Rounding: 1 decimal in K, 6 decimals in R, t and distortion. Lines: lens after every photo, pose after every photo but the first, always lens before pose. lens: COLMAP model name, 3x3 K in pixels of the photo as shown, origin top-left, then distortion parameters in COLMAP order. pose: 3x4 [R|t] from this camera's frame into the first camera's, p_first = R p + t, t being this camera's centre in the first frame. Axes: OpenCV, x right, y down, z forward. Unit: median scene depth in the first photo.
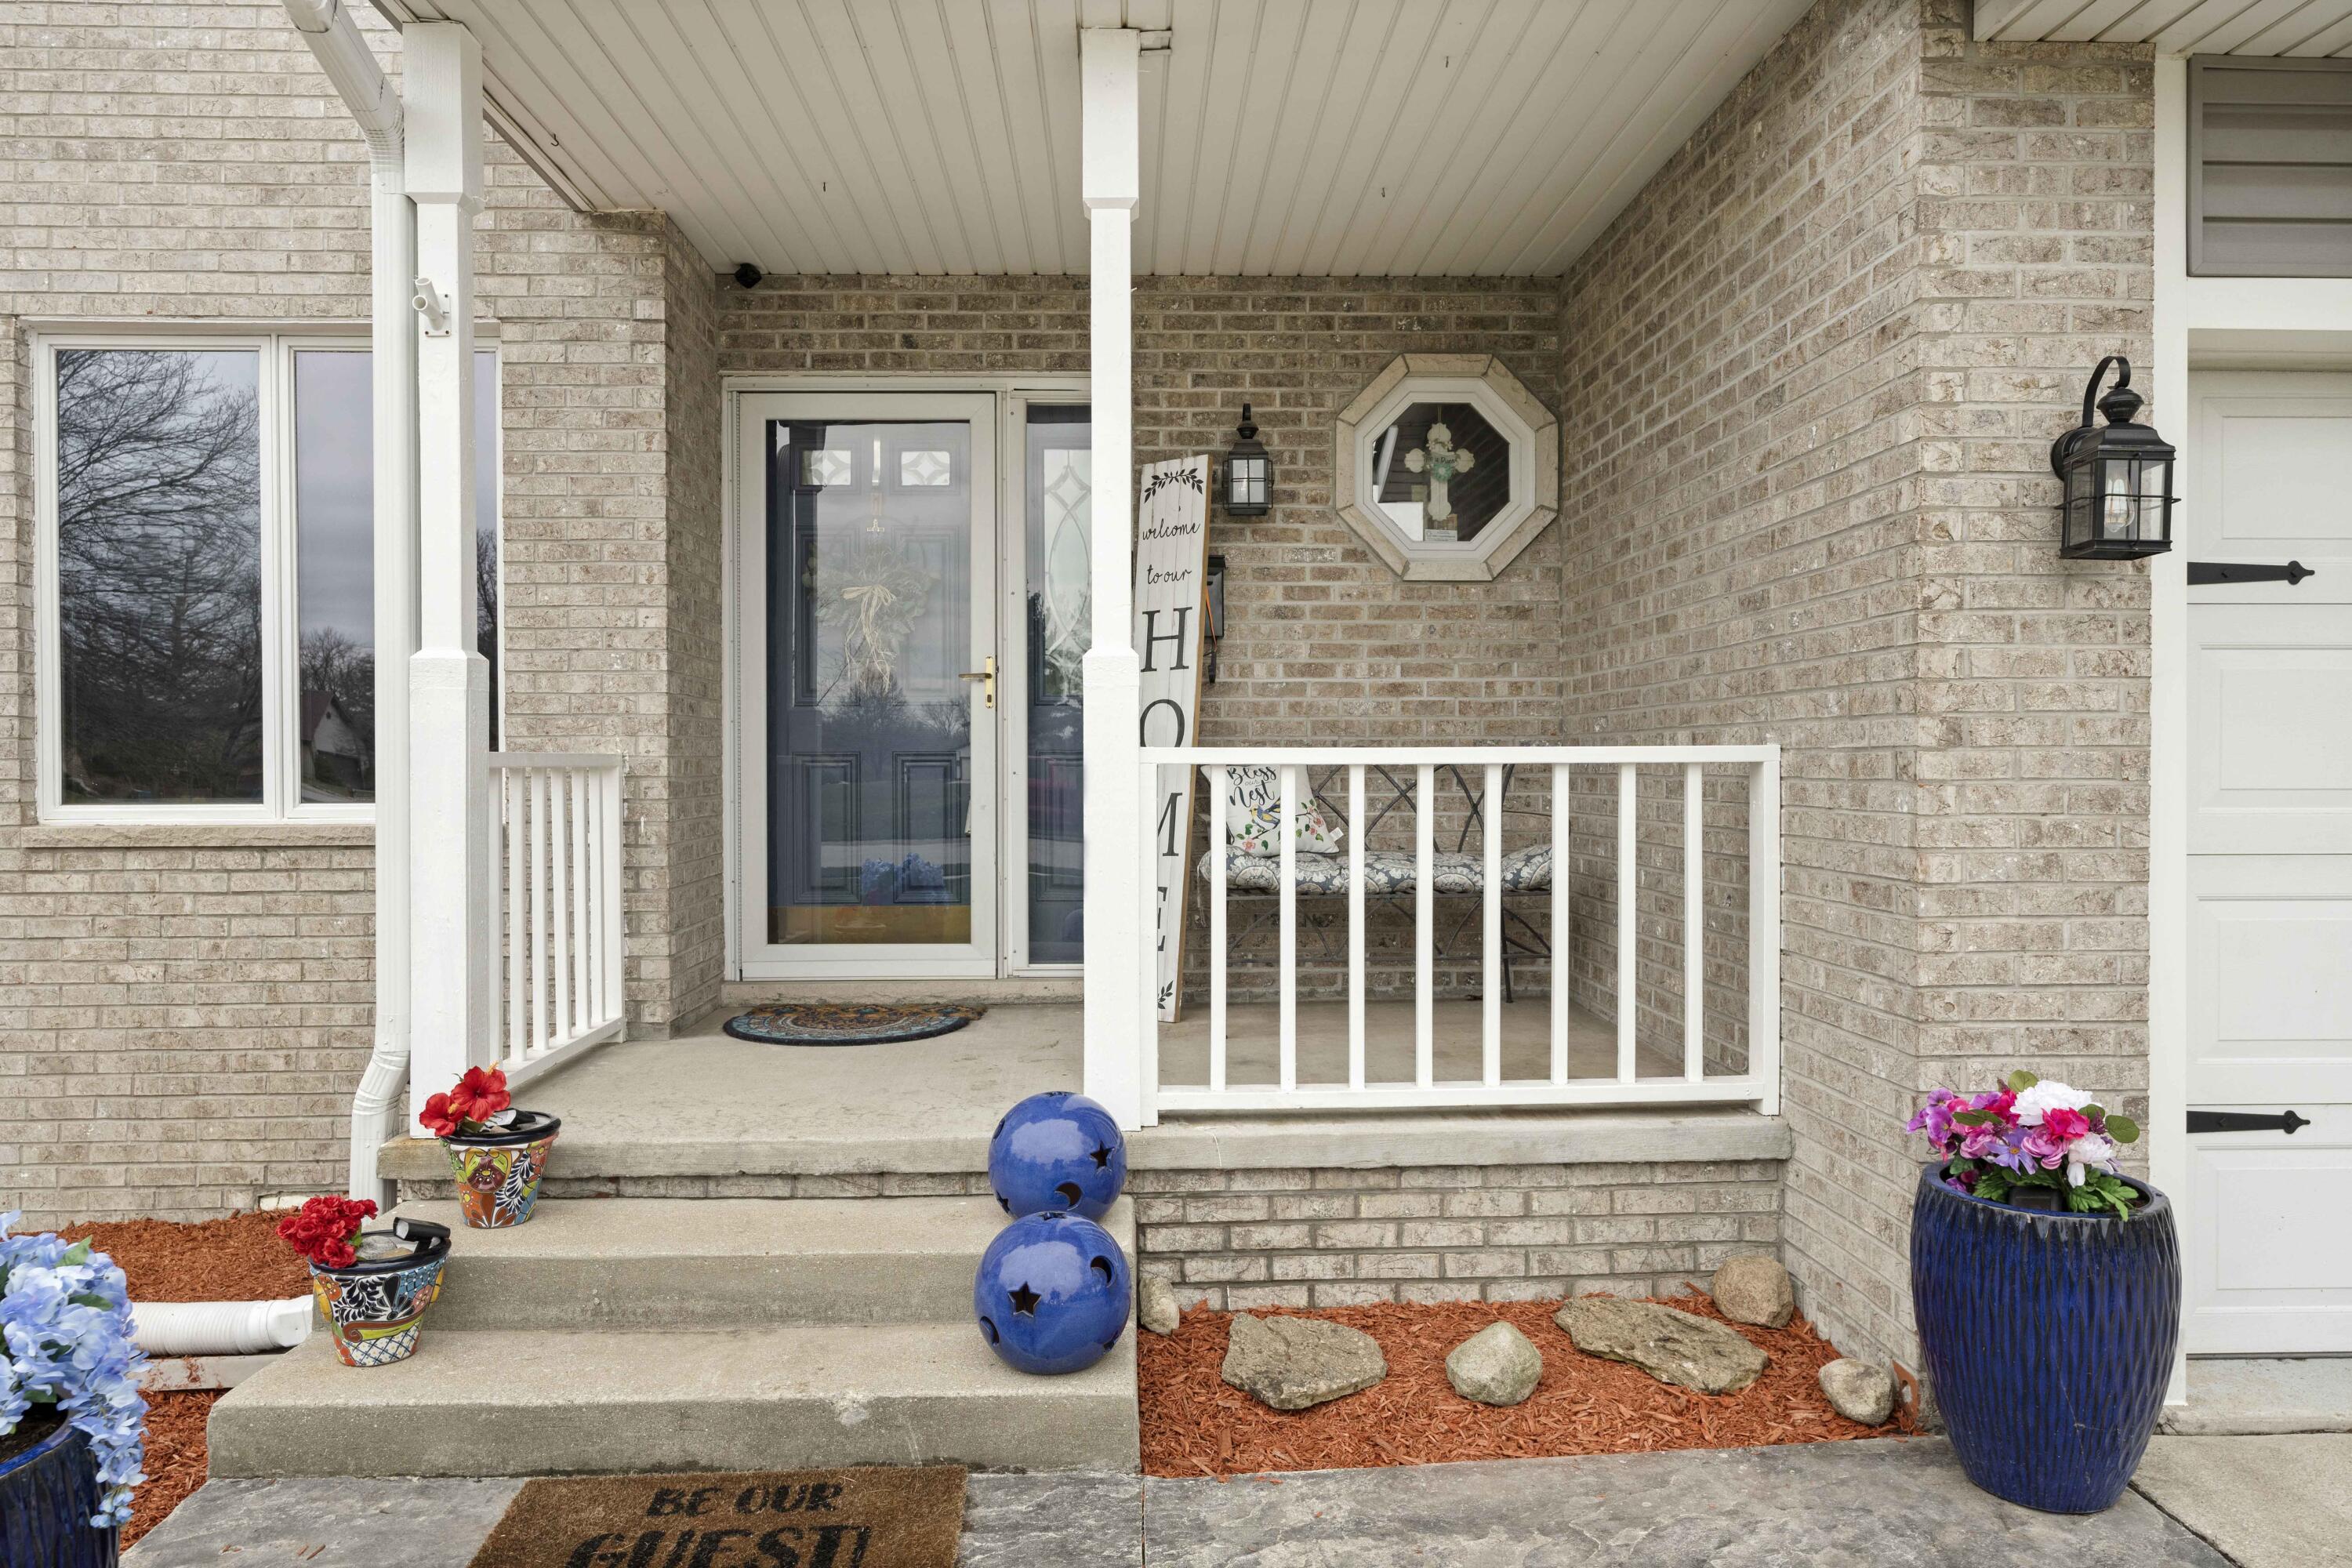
lens RADIAL K [[1575.1, 0, 1173.8], [0, 1575.1, 788.4], [0, 0, 1]] dist [-0.006383, -0.000460]
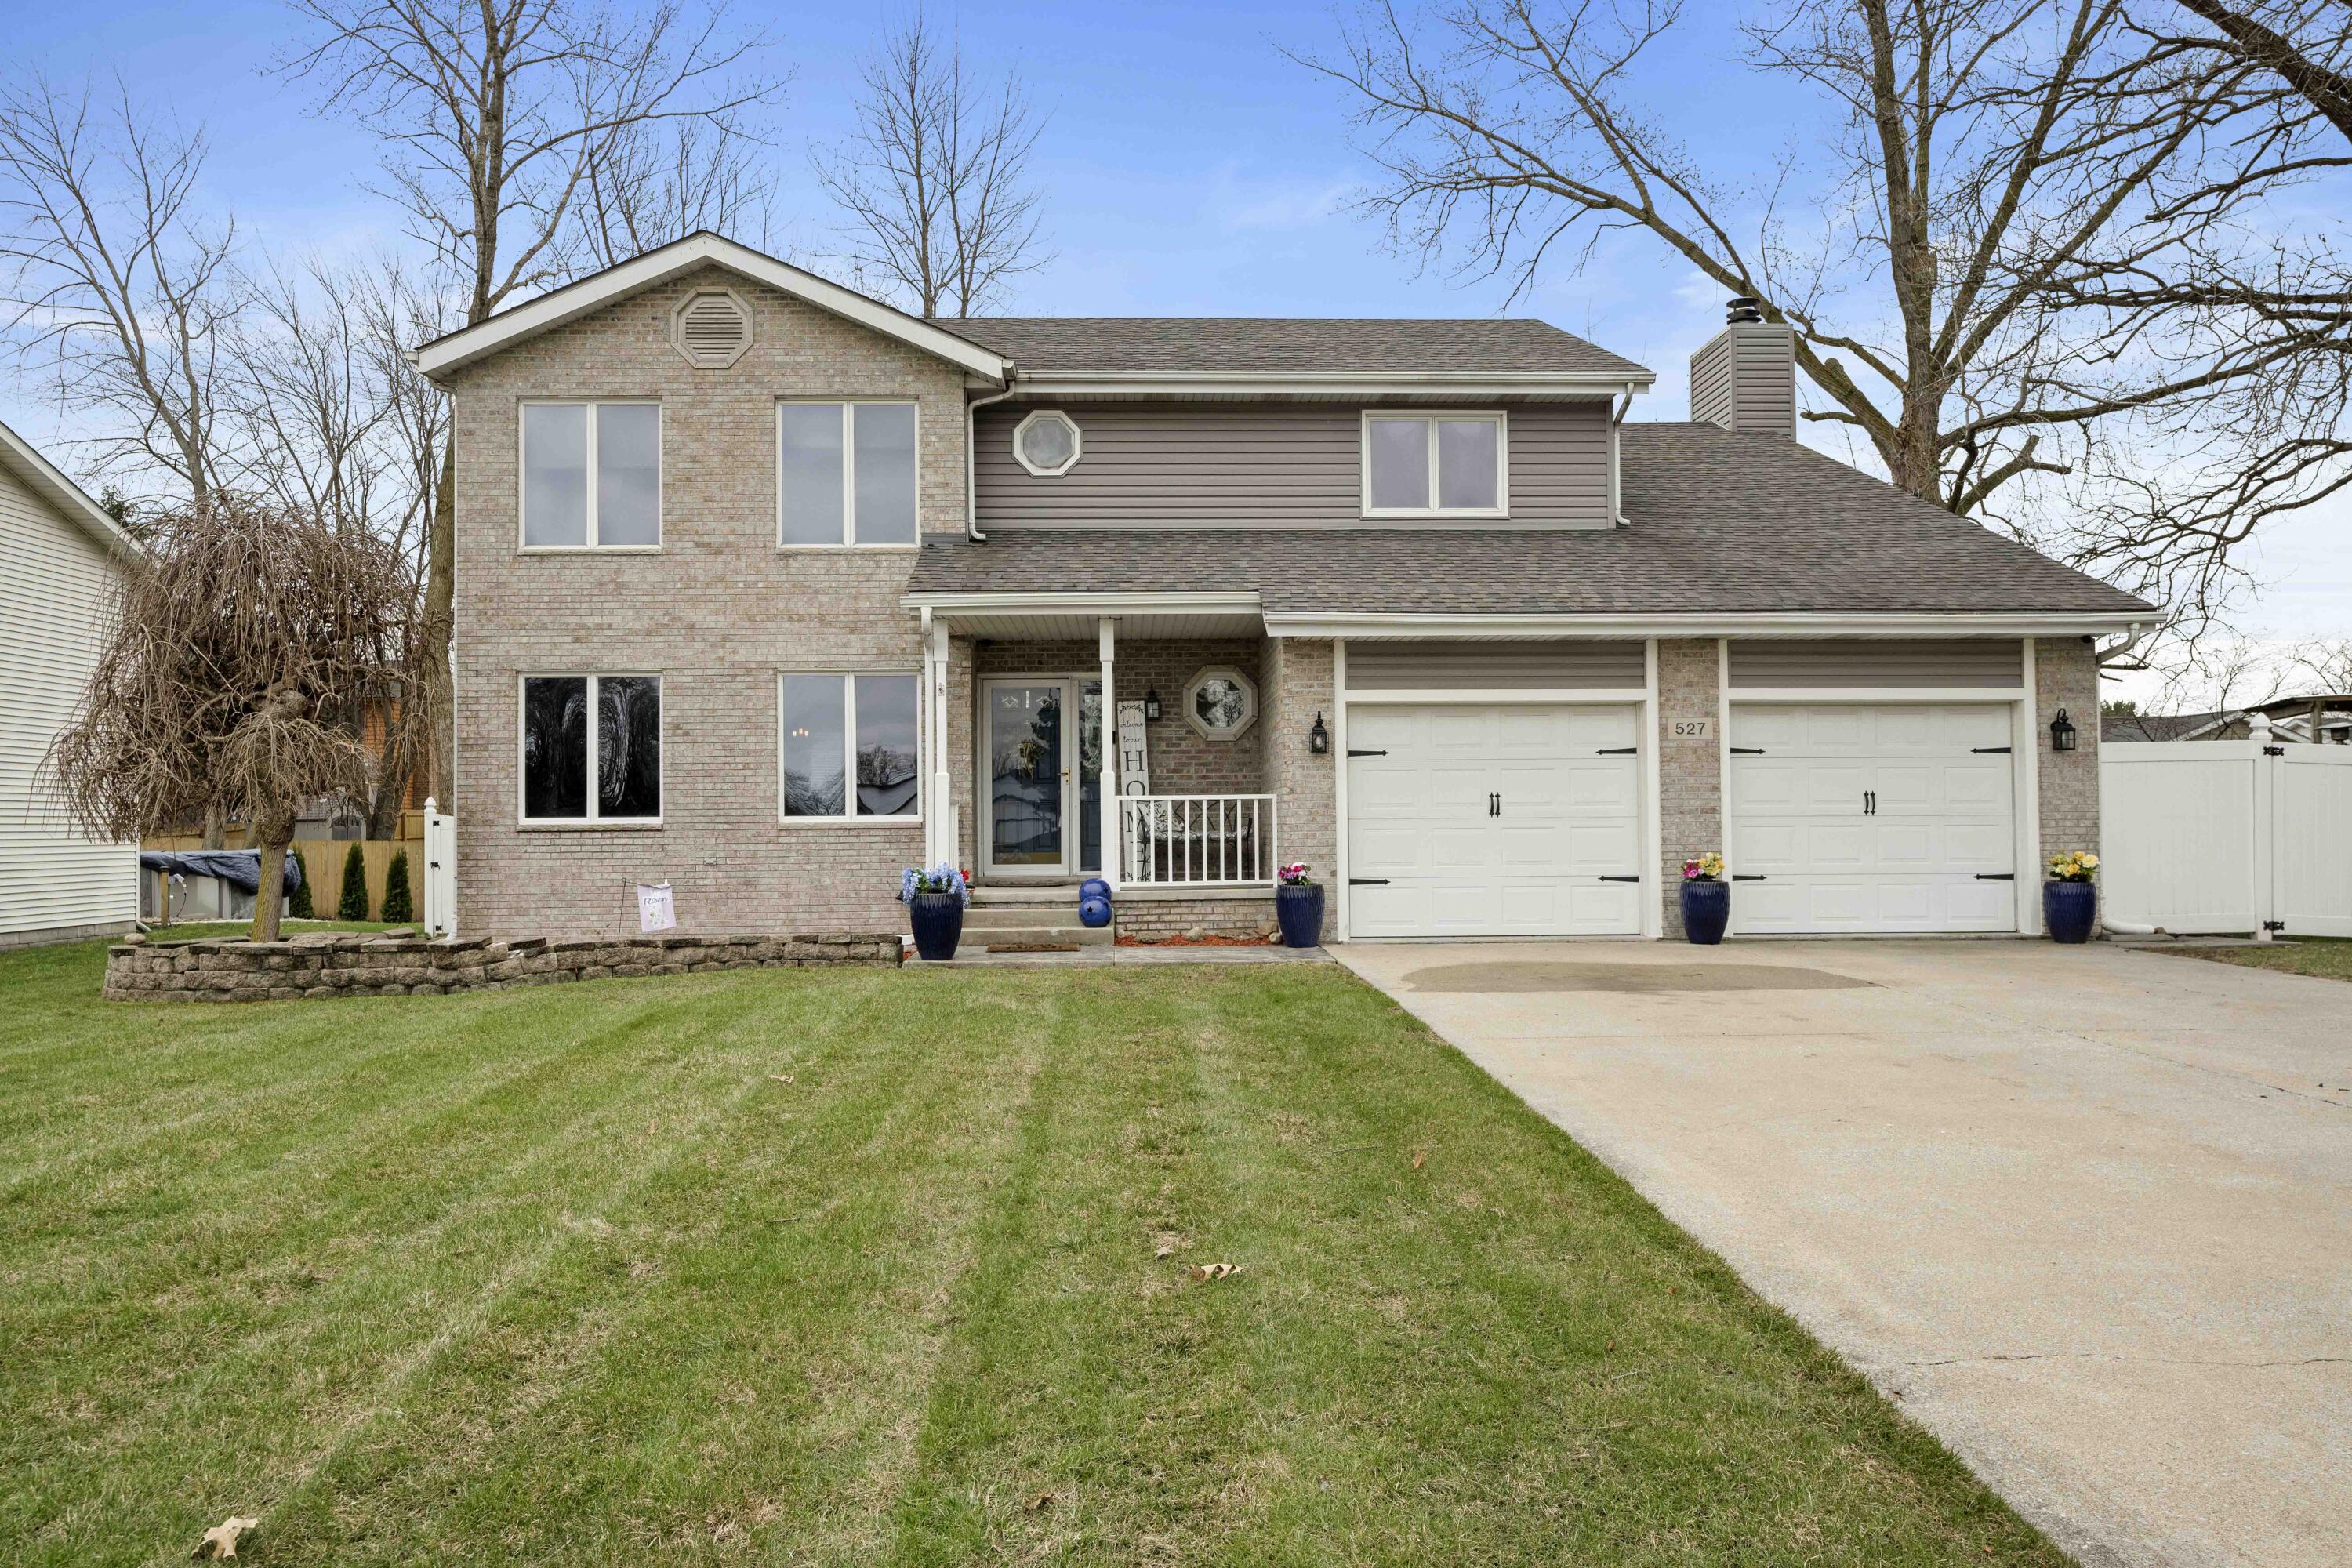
lens RADIAL K [[1685.0, 0, 1179.0], [0, 1685.0, 788.4], [0, 0, 1]] dist [0.002638, -0.002611]
pose [[0.999979, -0.006413, -0.000954, 0.111962], [0.006371, 0.999246, -0.038296, 0.092724], [0.001198, 0.038290, 0.999266, -2.525419]]
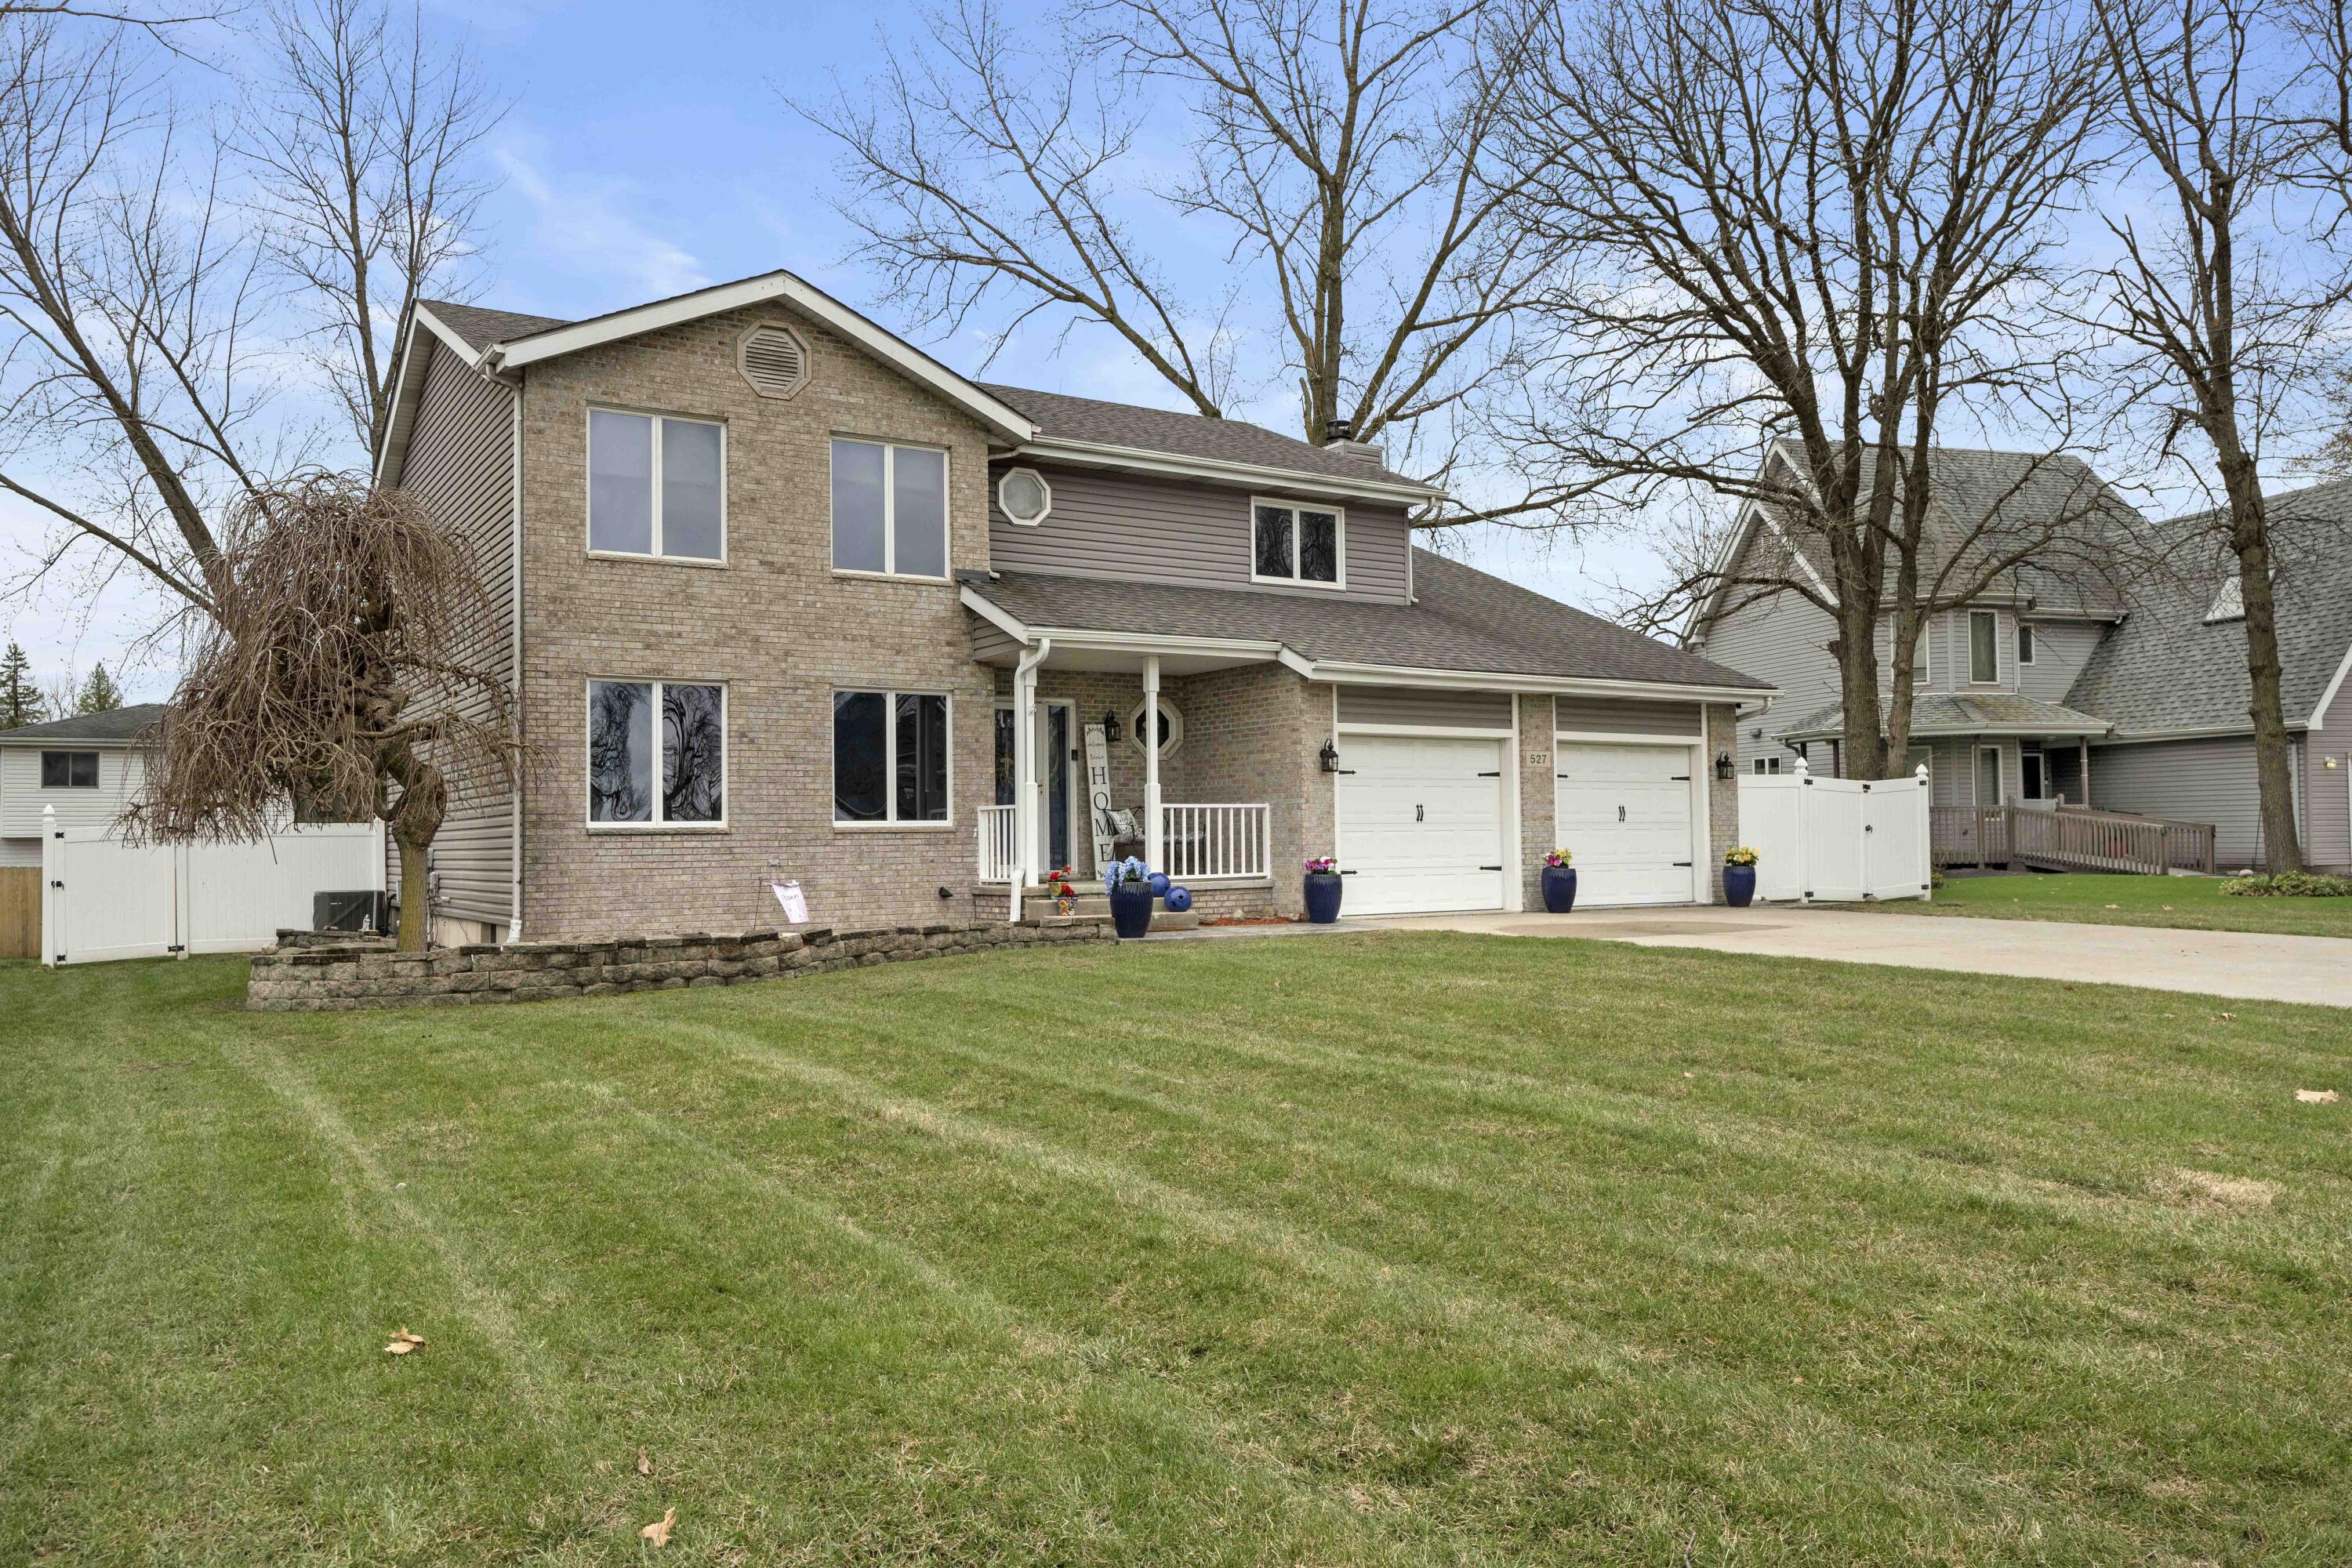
lens RADIAL K [[1685.0, 0, 1181.1], [0, 1685.0, 787.5], [0, 0, 1]] dist [0.002638, -0.002611]
pose [[0.860428, 0.007928, 0.509510, -1.992893], [0.019037, 0.998681, -0.047690, 0.131913], [-0.509215, 0.050733, 0.859142, -2.665314]]
